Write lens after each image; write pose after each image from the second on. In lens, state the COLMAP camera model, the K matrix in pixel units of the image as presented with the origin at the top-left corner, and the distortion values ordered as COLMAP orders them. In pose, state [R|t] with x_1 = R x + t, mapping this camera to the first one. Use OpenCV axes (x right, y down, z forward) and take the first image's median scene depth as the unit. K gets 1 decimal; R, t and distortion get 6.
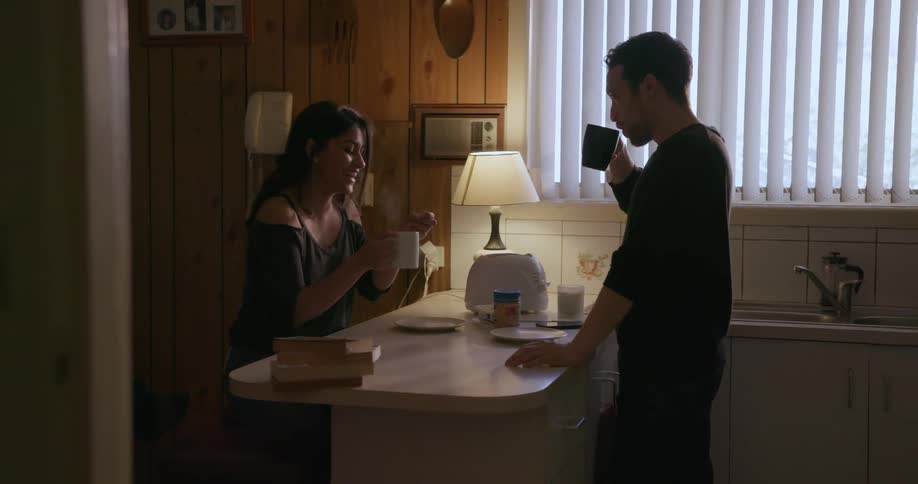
lens RADIAL K [[1181.1, 0, 459.0], [0, 1181.1, 242.0], [0, 0, 1]] dist [0.044953, 0.344705]
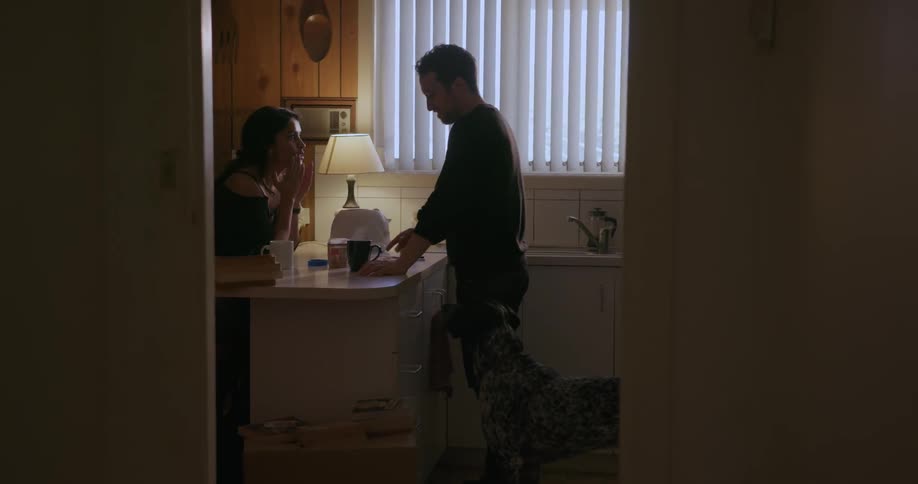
lens RADIAL K [[1129.3, 0, 459.0], [0, 1129.3, 242.0], [0, 0, 1]] dist [0.074851, 0.019938]
pose [[0.988919, -0.010561, 0.148079, -0.035846], [0.009054, 0.999900, 0.010846, 0.030240], [-0.148178, -0.009386, 0.988916, -0.256434]]
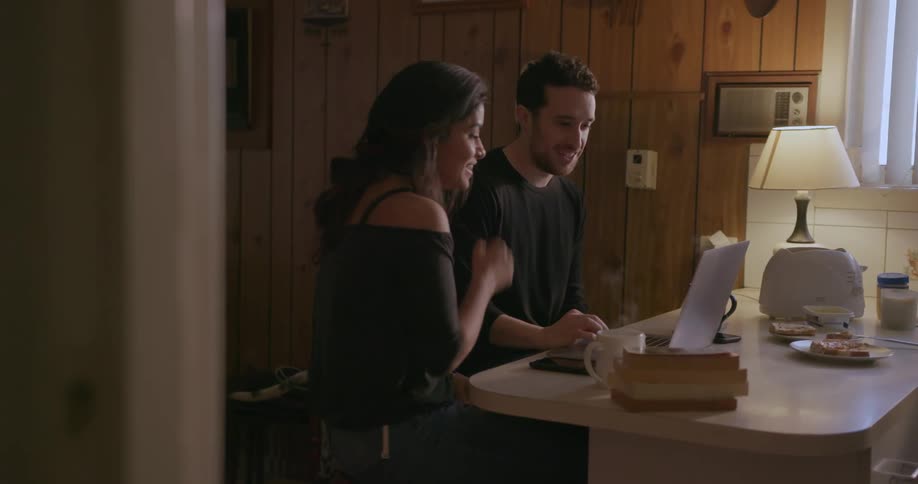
lens RADIAL K [[1181.1, 0, 459.0], [0, 1181.1, 242.0], [0, 0, 1]] dist [0.044953, 0.344705]
pose [[0.969399, 0.031636, -0.243443, 0.000947], [-0.029447, 0.999487, 0.012627, 0.002141], [0.243718, -0.005072, 0.969833, 0.115787]]
